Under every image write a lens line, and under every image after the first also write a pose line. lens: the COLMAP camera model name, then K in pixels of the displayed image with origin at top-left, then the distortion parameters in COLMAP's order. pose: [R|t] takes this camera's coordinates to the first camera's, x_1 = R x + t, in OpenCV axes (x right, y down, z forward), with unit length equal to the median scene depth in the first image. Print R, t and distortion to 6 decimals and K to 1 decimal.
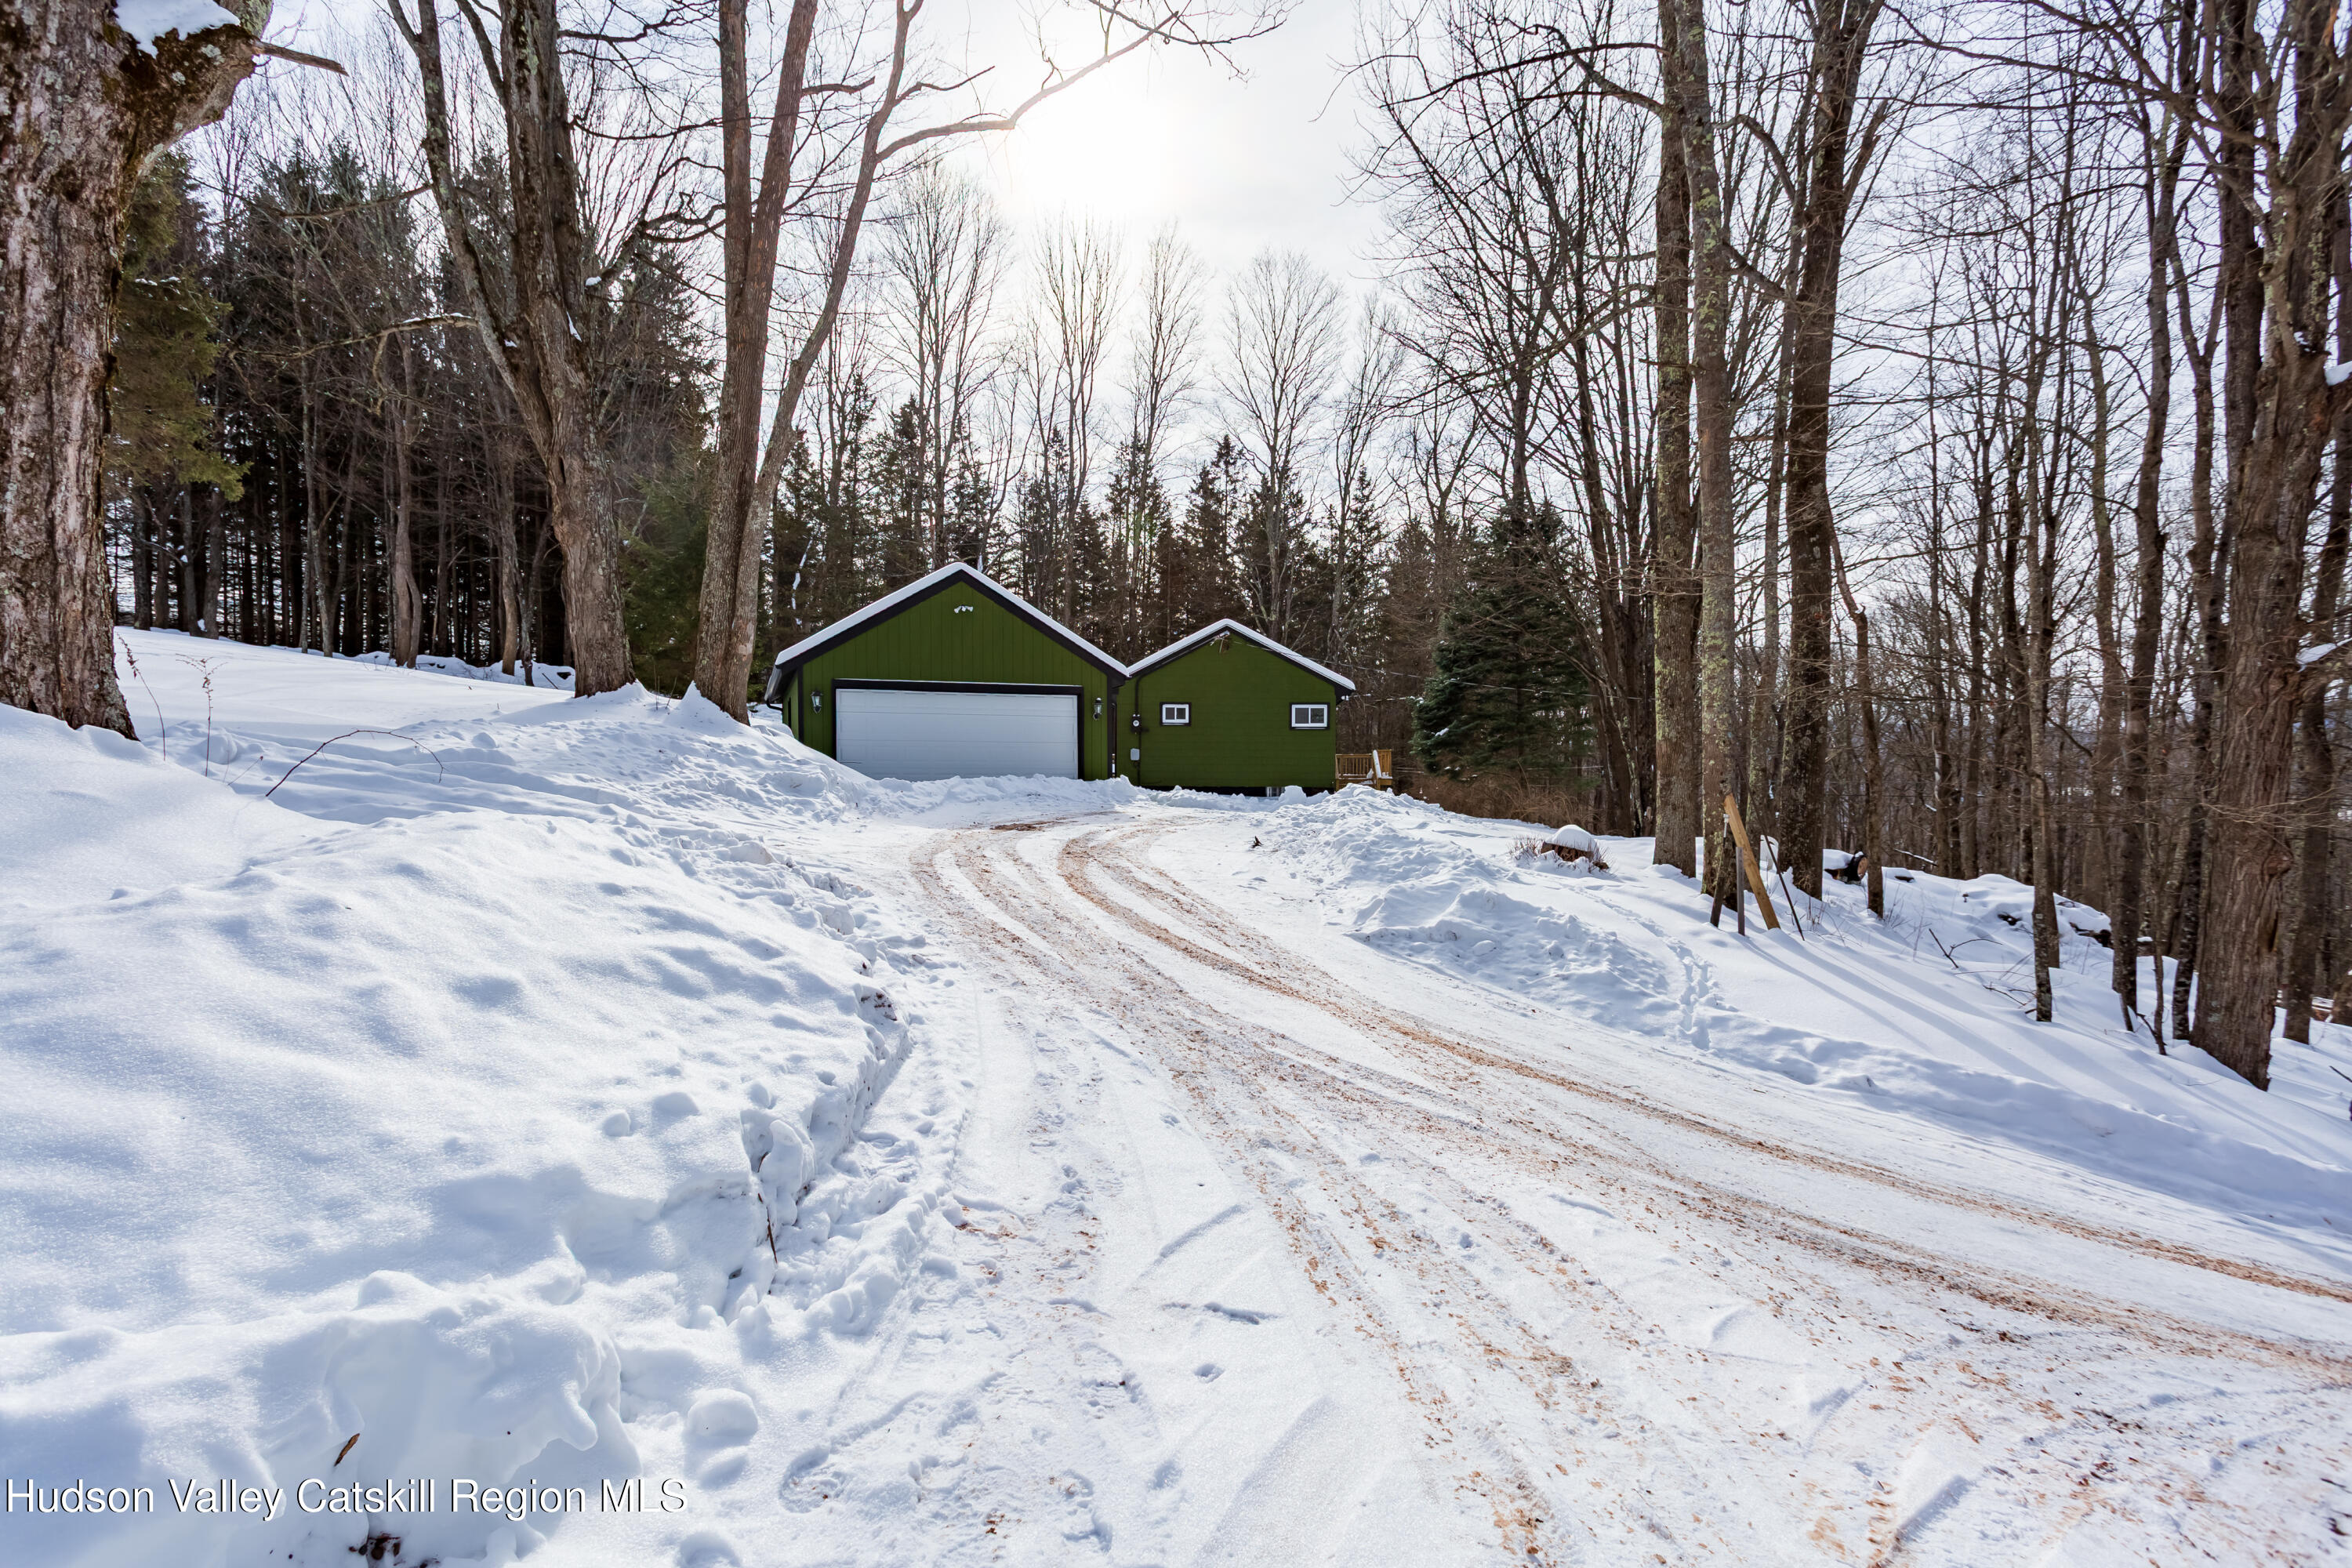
lens RADIAL K [[1305.5, 0, 1176.0], [0, 1305.5, 784.0], [0, 0, 1]] dist [0.002976, 0.000054]
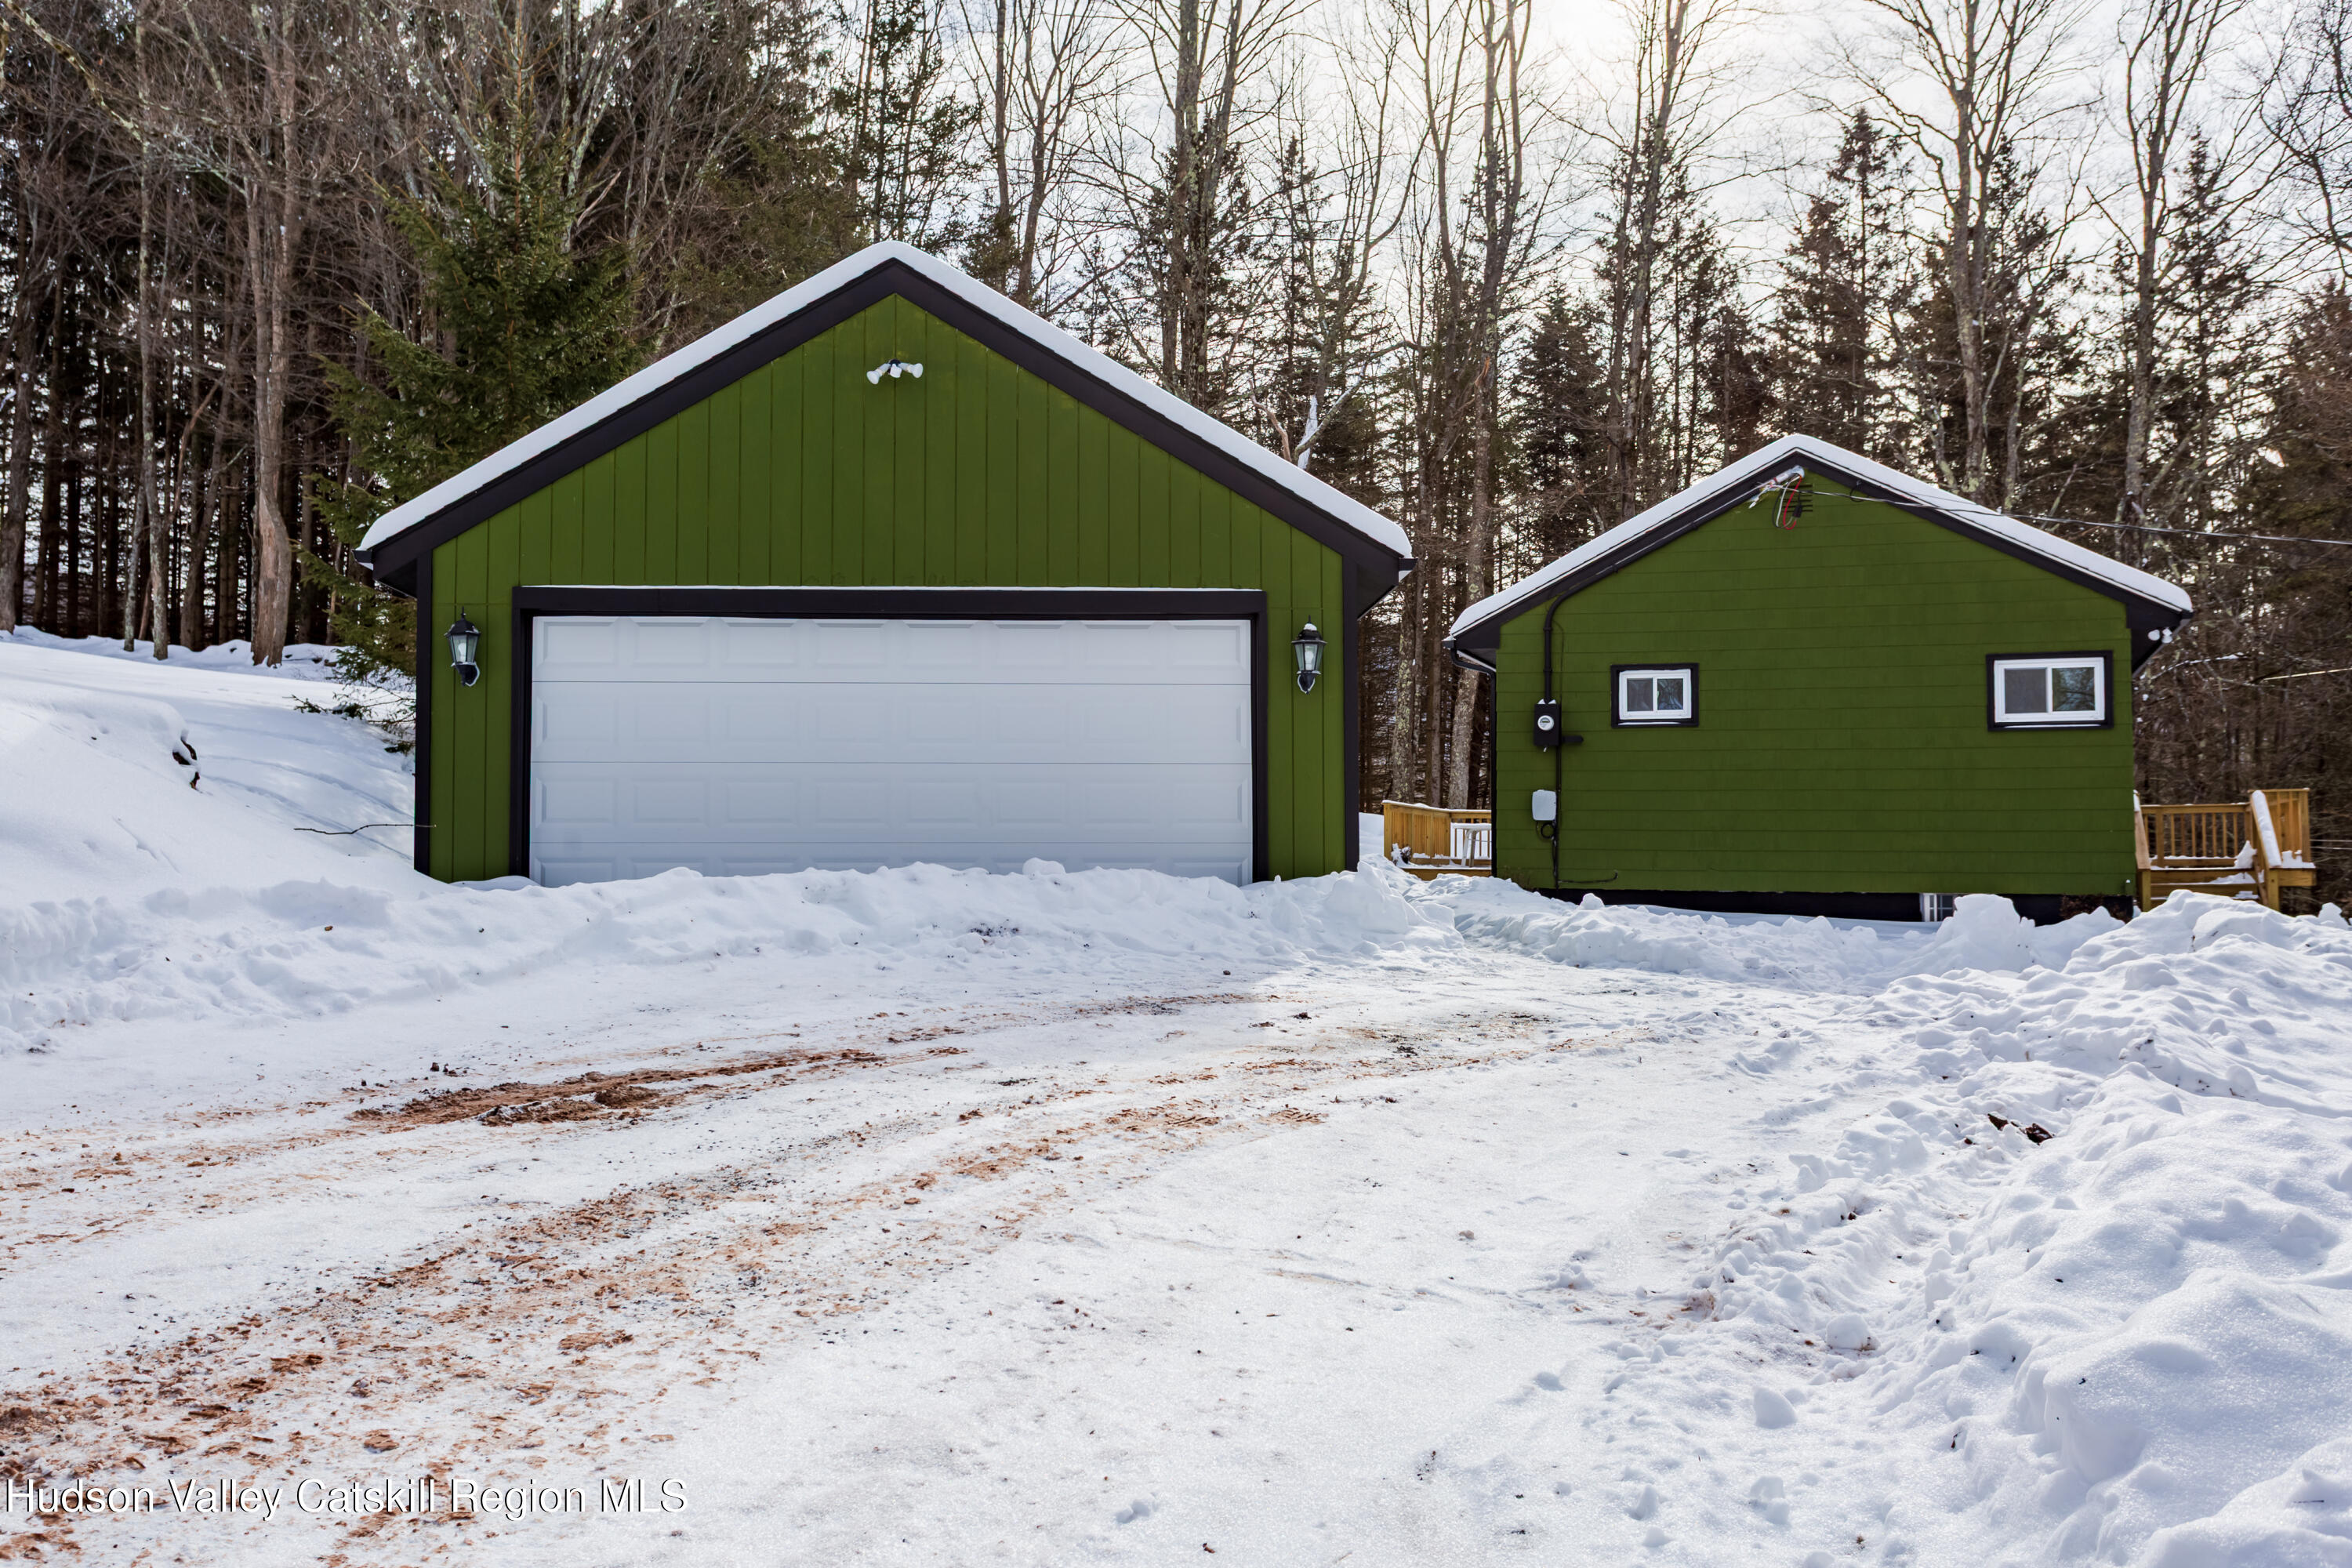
lens RADIAL K [[1997.0, 0, 1174.0], [0, 1997.0, 760.3], [0, 0, 1]] dist [0.001236, -0.007420]
pose [[0.943751, -0.018611, -0.330134, 0.041521], [0.000202, 0.998447, -0.055711, -0.002699], [0.330658, 0.052511, 0.942289, 0.304437]]
